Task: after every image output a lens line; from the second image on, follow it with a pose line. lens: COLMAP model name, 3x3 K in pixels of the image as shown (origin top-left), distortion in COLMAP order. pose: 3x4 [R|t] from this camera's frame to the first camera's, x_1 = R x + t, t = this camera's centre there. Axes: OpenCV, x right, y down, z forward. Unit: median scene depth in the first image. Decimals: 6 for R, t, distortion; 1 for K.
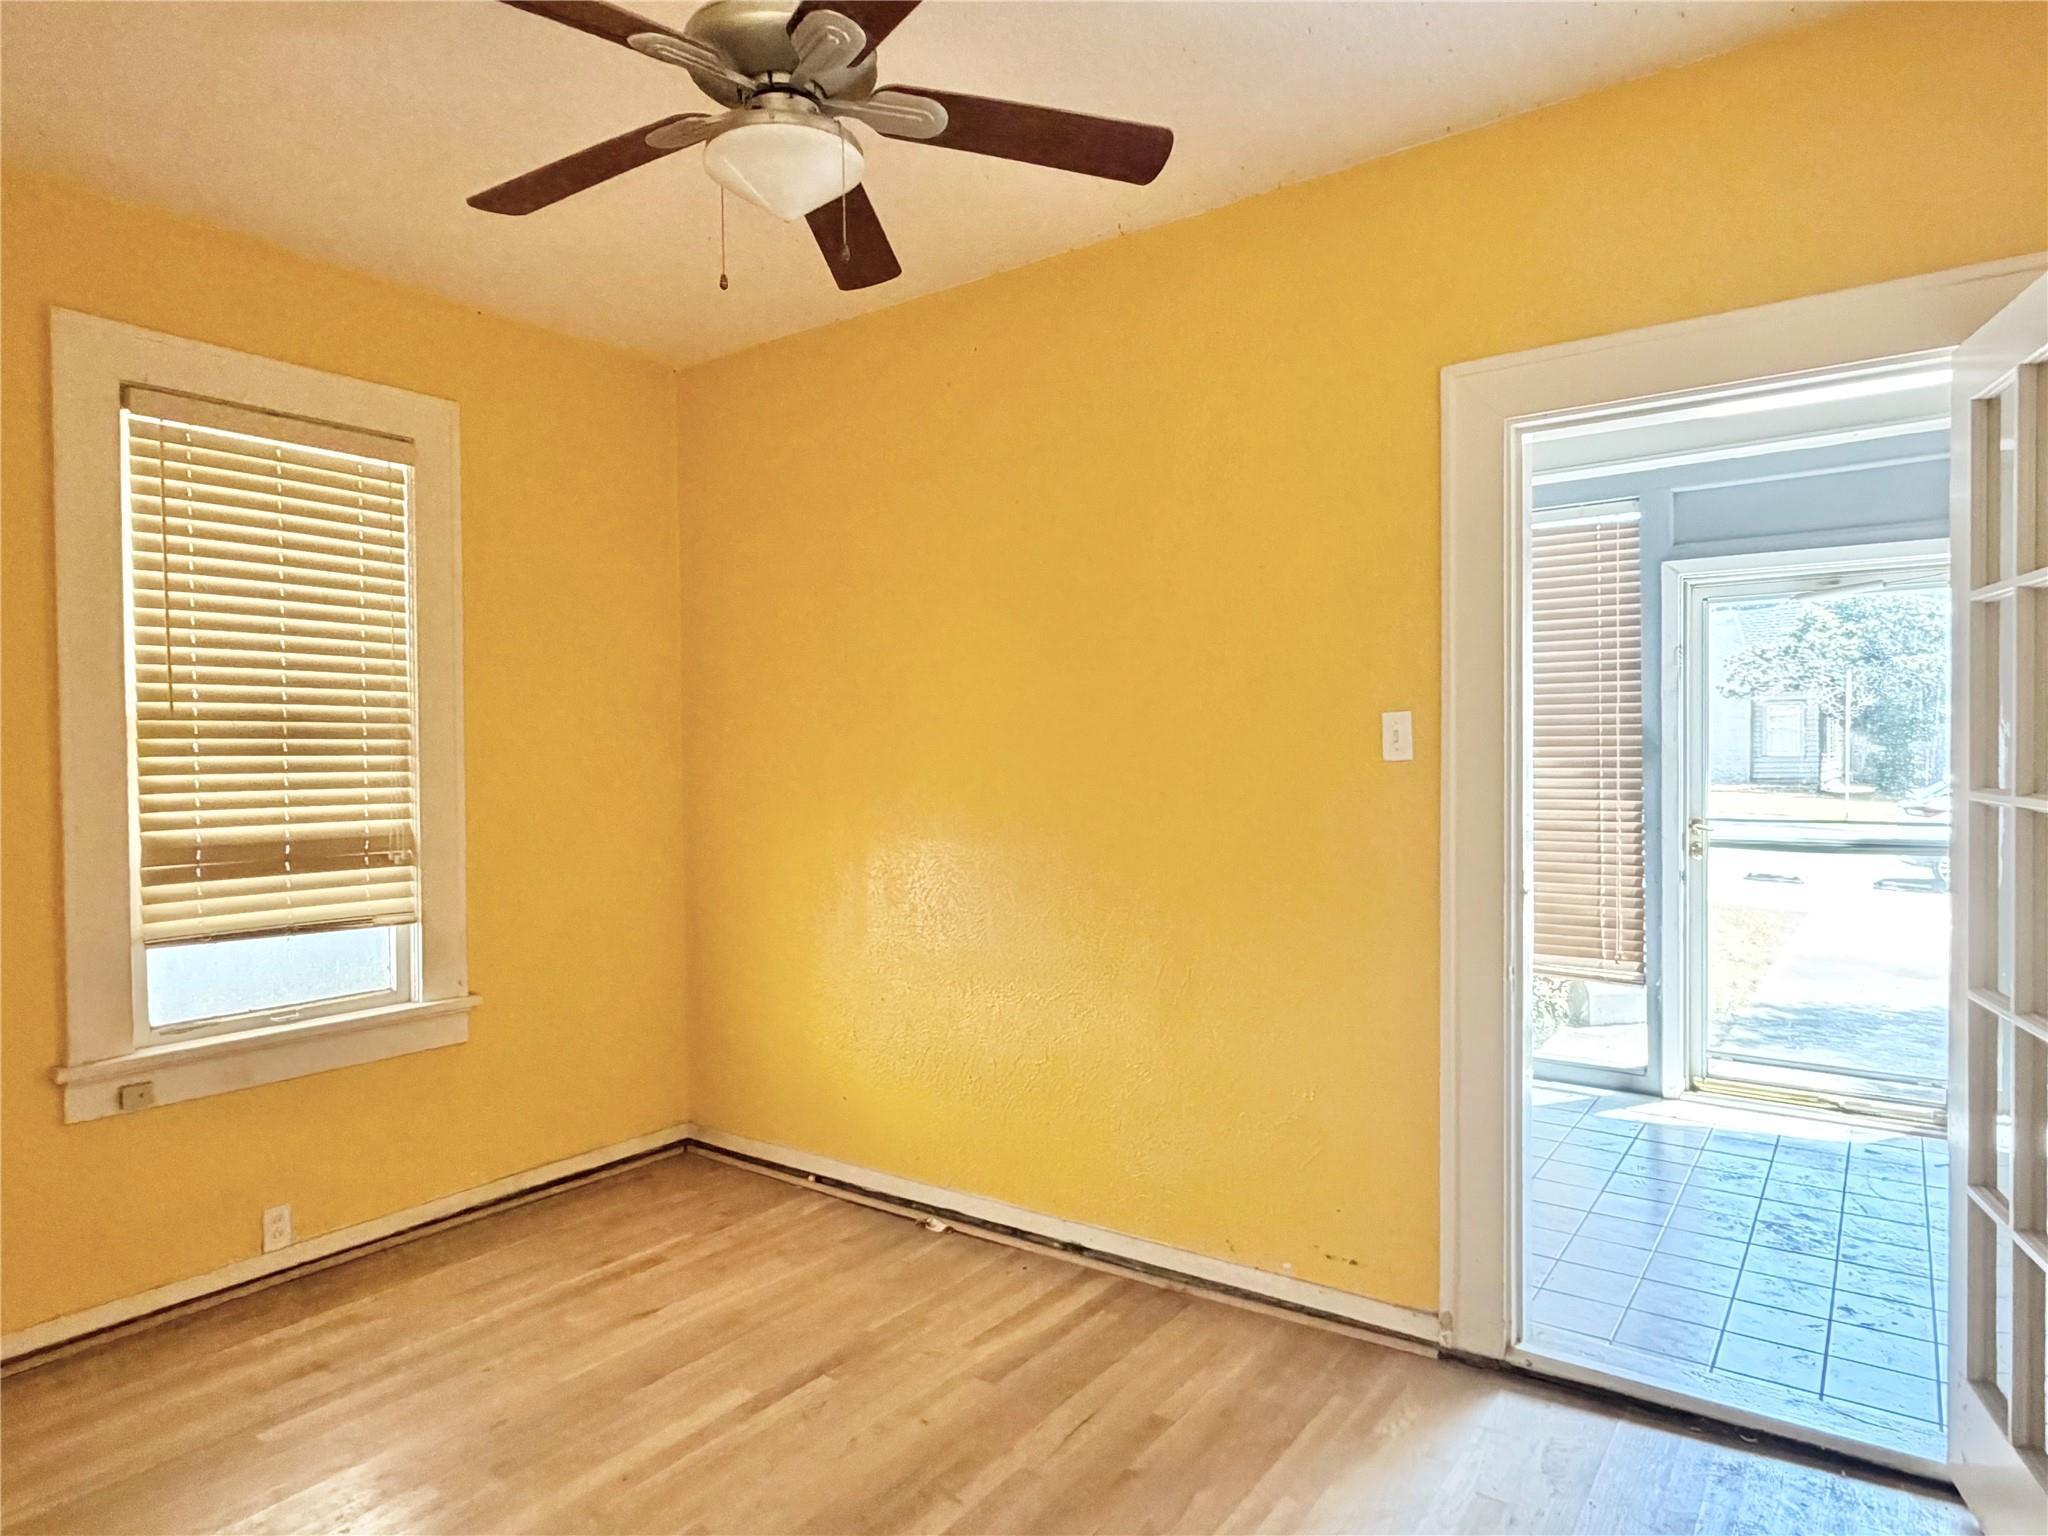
lens RADIAL K [[1200.3, 0, 1037.9], [0, 1200.3, 763.2], [0, 0, 1]] dist [0.004388, -0.000216]
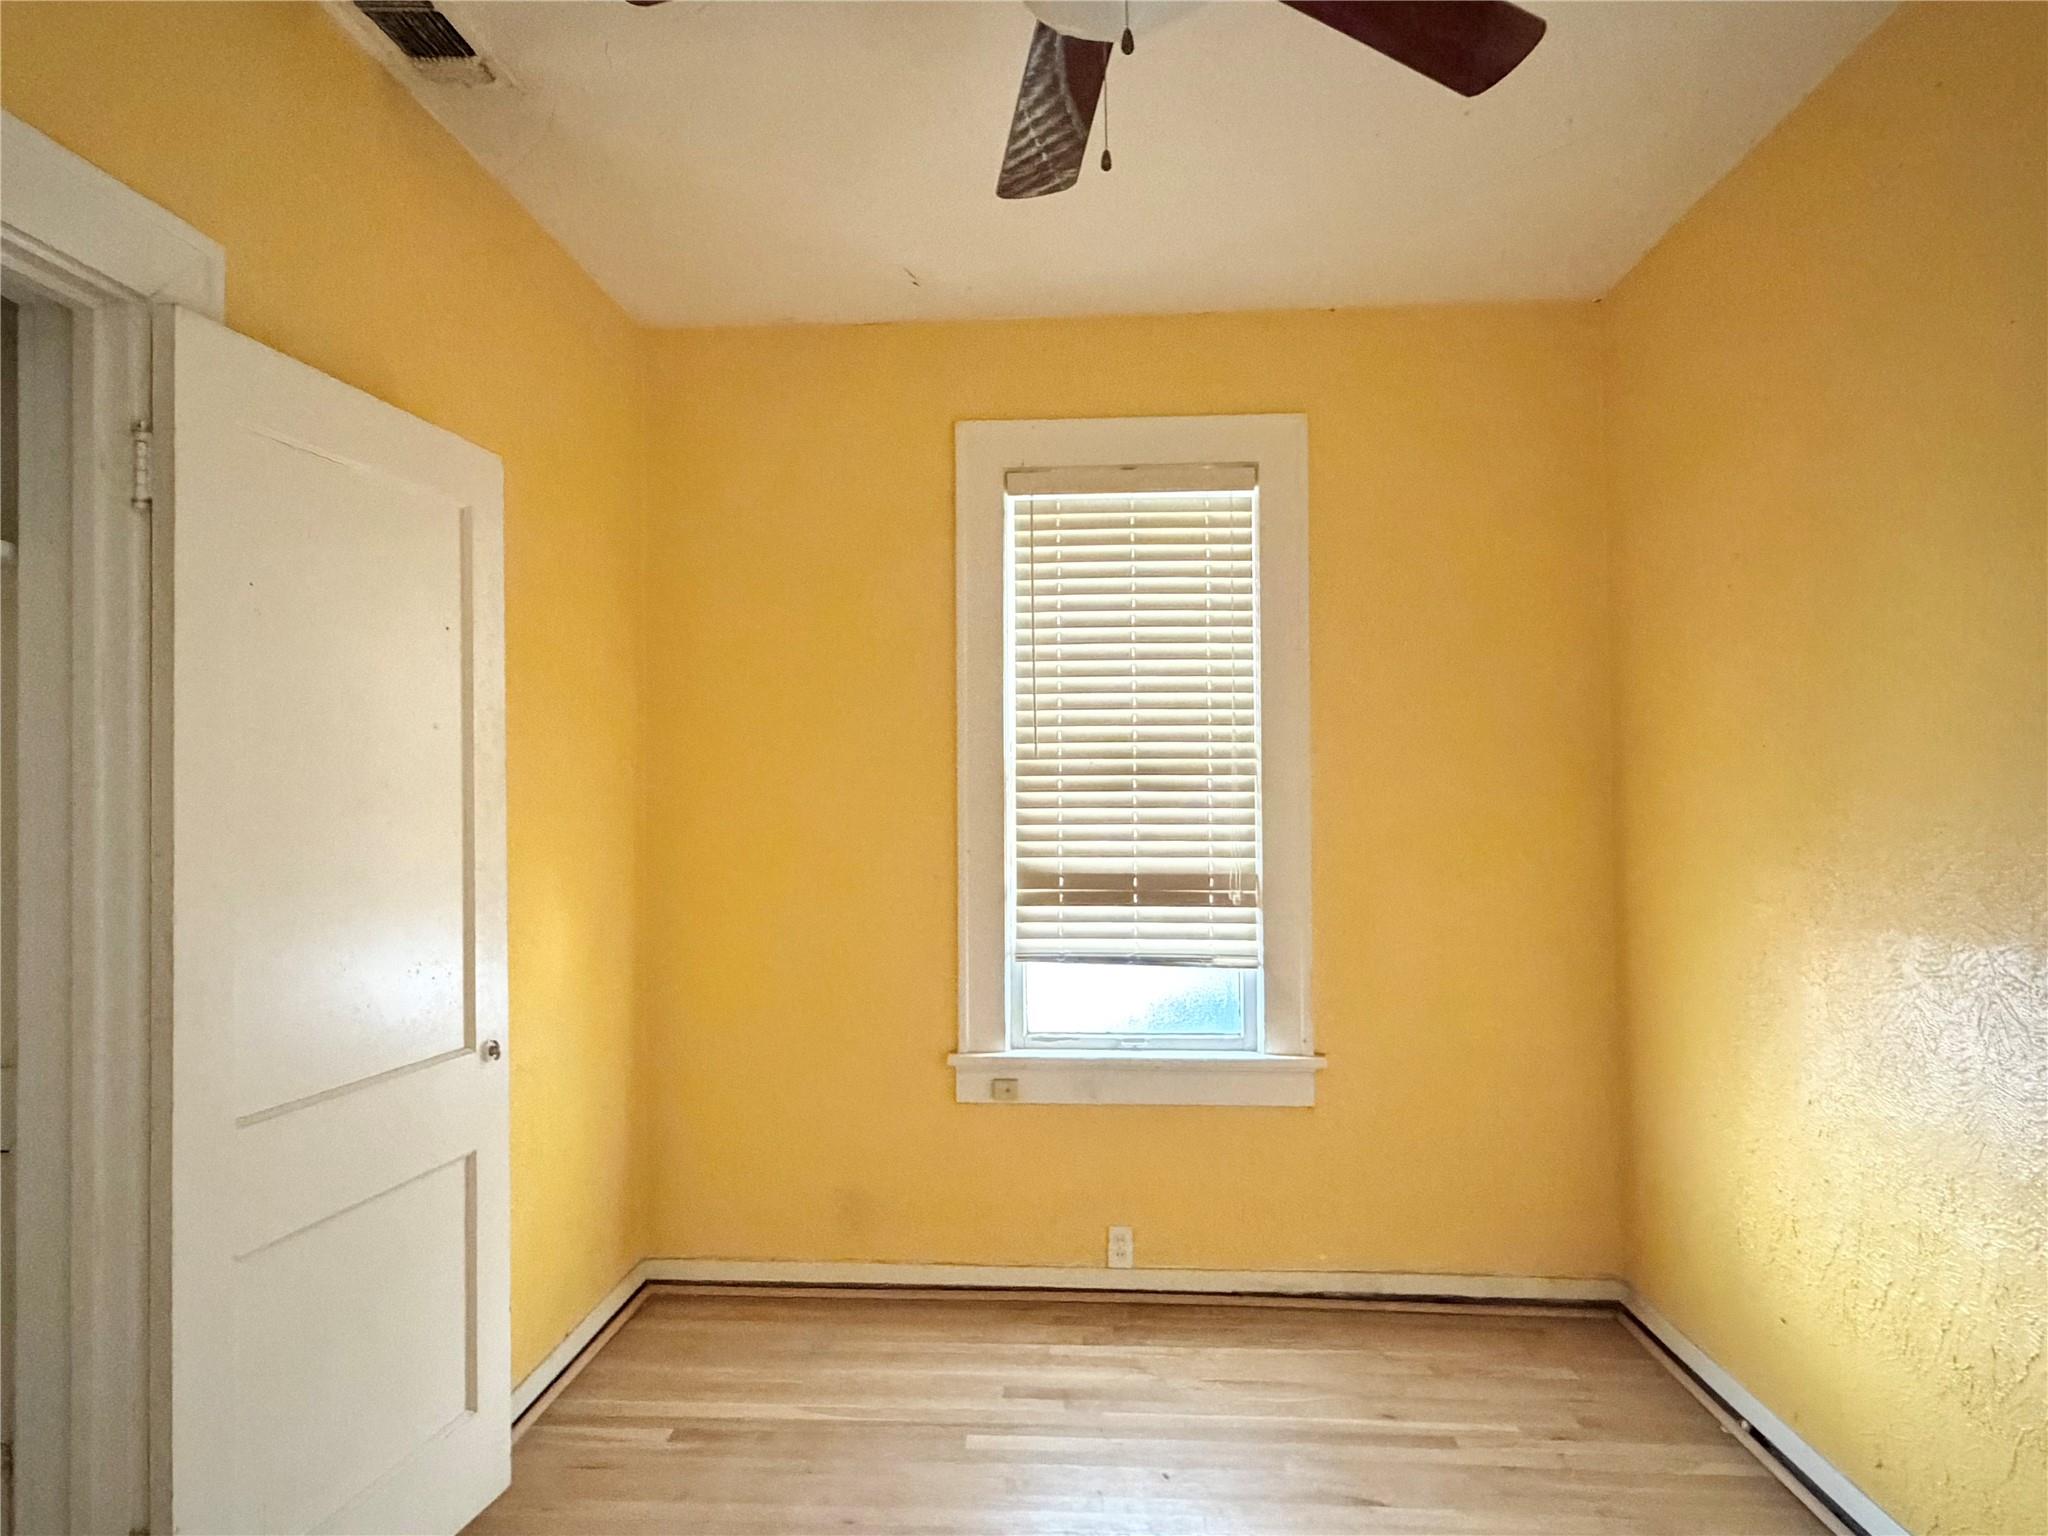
lens RADIAL K [[1240.7, 0, 1024.0], [0, 1240.7, 768.0], [0, 0, 1]] dist [-0.001074, 0.002298]
pose [[0.528196, -0.018898, -0.848912, 0.237307], [-0.010002, 0.999544, -0.028475, 0.004636], [0.849064, 0.023531, 0.527766, 0.351464]]
